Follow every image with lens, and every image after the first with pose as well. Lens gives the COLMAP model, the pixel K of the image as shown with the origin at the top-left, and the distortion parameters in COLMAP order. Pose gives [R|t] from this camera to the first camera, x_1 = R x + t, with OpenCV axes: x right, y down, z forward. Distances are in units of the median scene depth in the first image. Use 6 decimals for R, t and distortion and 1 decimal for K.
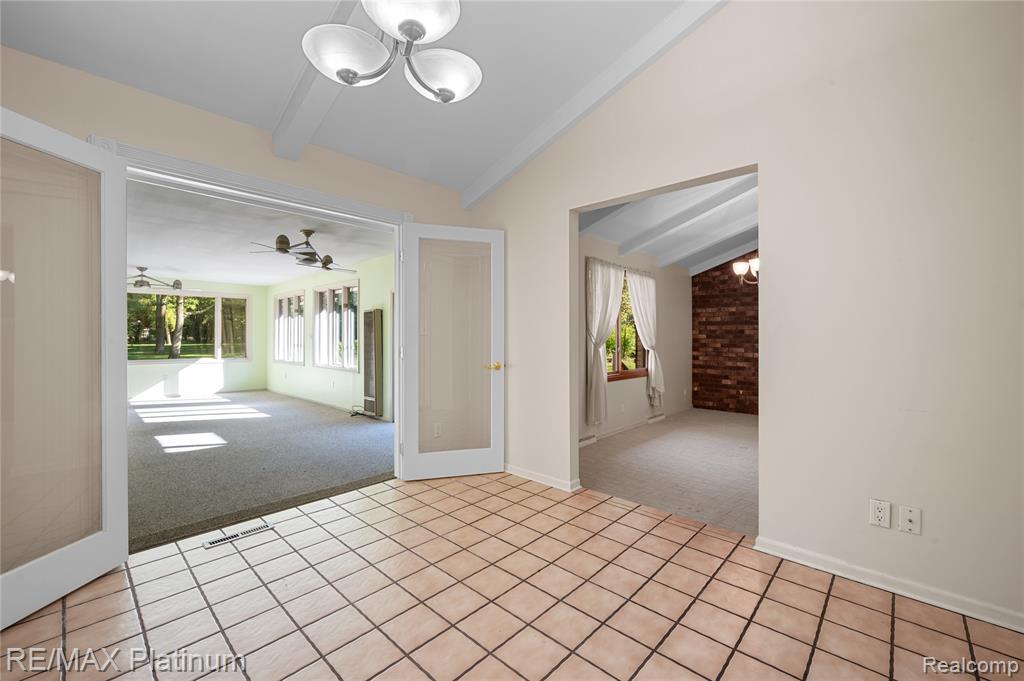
lens RADIAL K [[414.9, 0, 520.1], [0, 414.9, 336.3], [0, 0, 1]] dist [-0.002019, 0.000127]
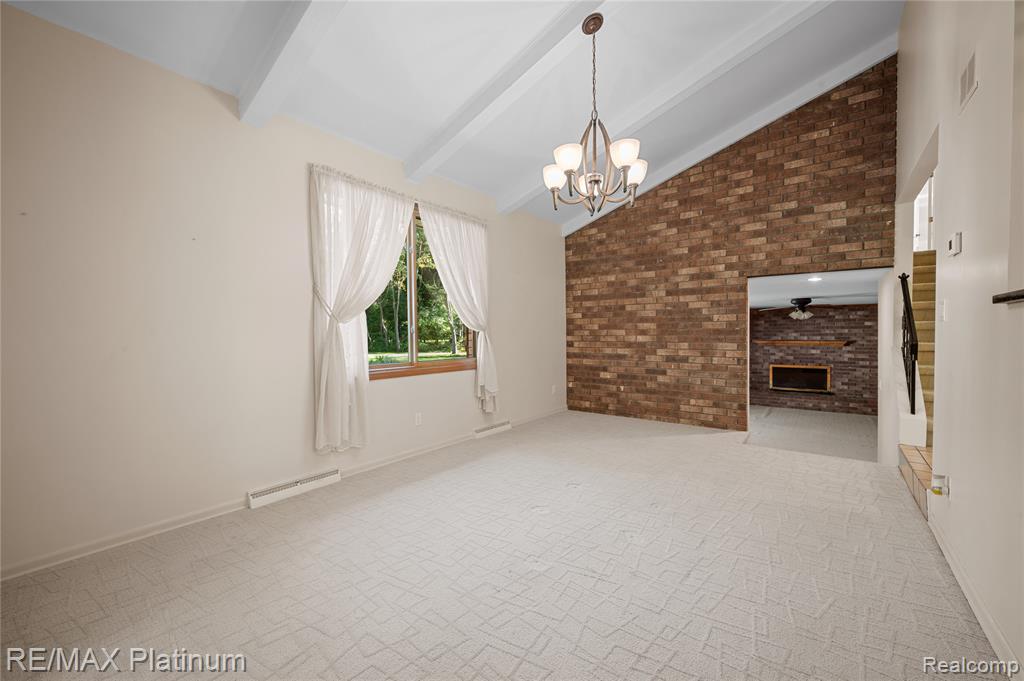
lens RADIAL K [[414.9, 0, 513.2], [0, 414.9, 338.3], [0, 0, 1]] dist [-0.002019, 0.000127]
pose [[0.995213, -0.012441, 0.096936, 0.258153], [0.011111, 0.999837, 0.014252, 0.030514], [-0.097098, -0.013106, 0.995189, 0.266567]]
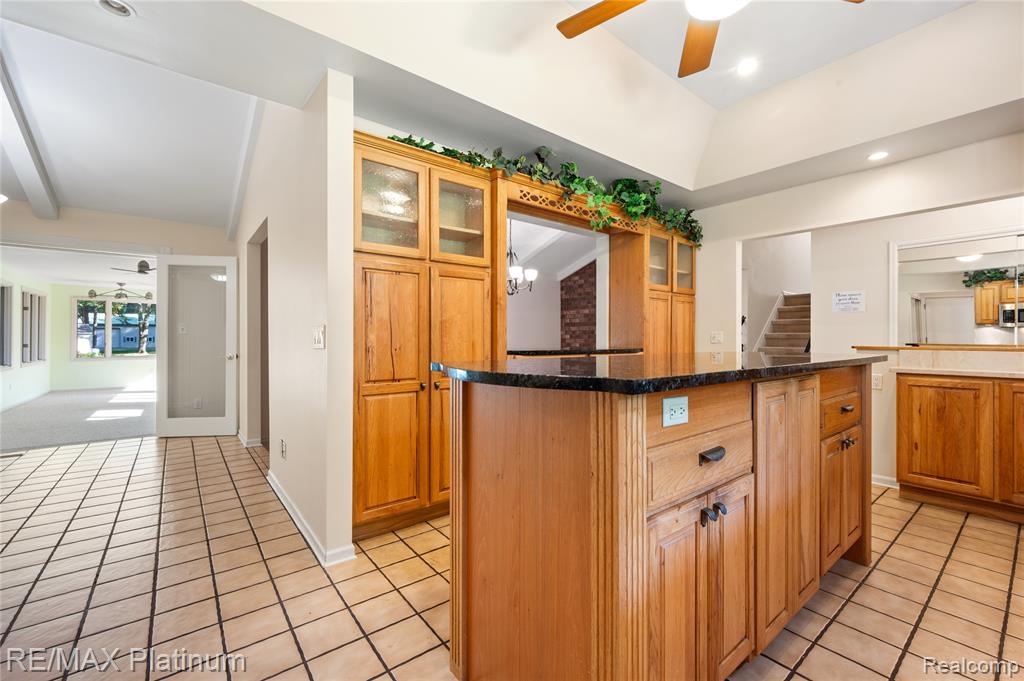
lens RADIAL K [[414.9, 0, 506.4], [0, 414.9, 338.5], [0, 0, 1]] dist [-0.002019, 0.000127]
pose [[0.988713, 0.000663, -0.149824, 0.461376], [-0.000481, 0.999999, 0.001250, 0.004129], [0.149824, -0.001164, 0.988712, -0.092467]]
